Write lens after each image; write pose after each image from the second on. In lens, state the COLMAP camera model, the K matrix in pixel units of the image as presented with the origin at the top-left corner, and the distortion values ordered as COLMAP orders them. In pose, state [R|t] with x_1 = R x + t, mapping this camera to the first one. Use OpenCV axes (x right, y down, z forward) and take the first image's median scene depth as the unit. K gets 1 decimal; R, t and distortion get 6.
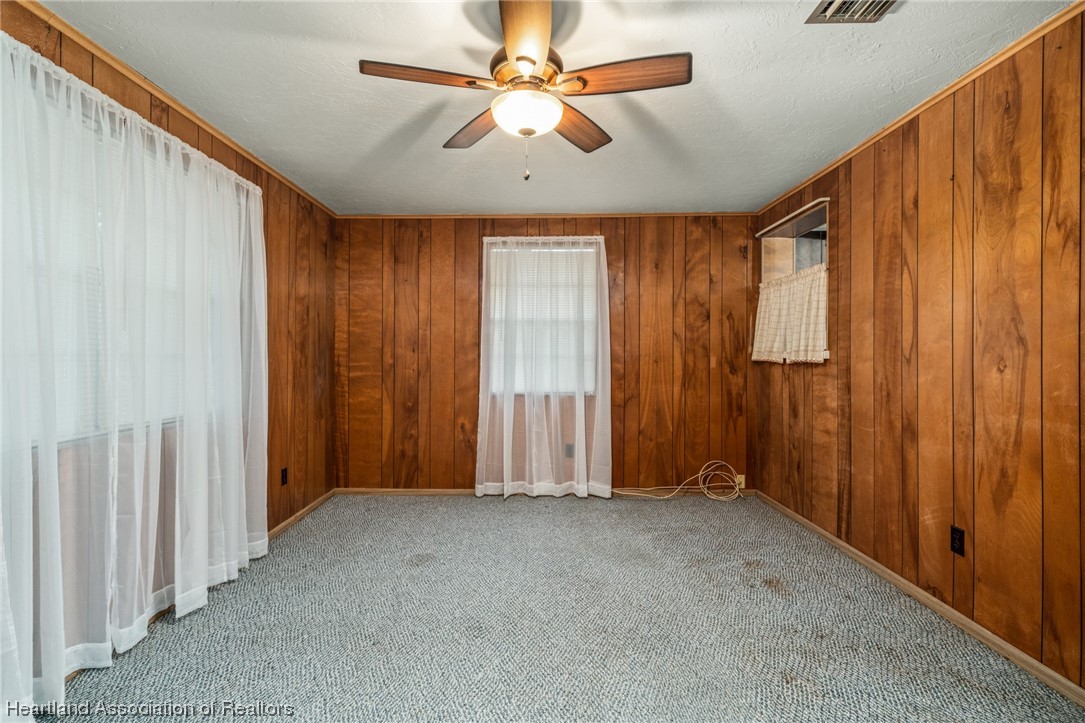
lens RADIAL K [[500.4, 0, 541.3], [0, 500.4, 357.7], [0, 0, 1]] dist [0.002376, 0.000143]
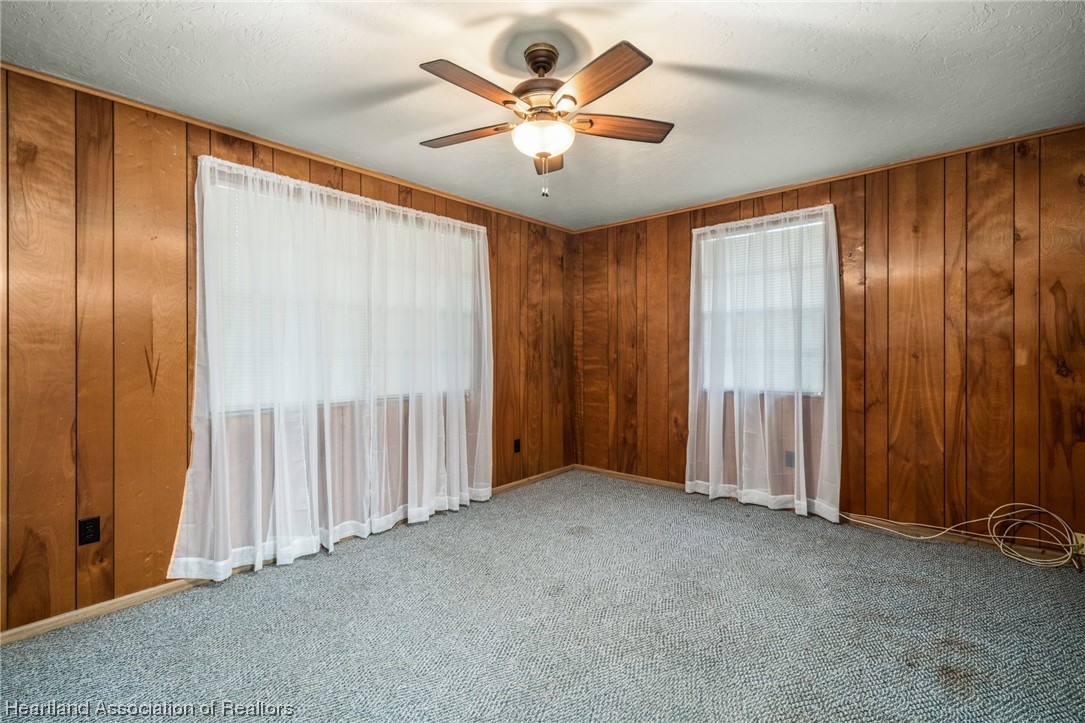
lens RADIAL K [[500.4, 0, 527.9], [0, 500.4, 354.3], [0, 0, 1]] dist [0.002376, 0.000143]
pose [[0.749075, -0.001873, -0.662483, 0.294662], [0.004164, 0.999990, 0.001880, 0.000651], [0.662472, -0.004167, 0.749075, 0.050246]]
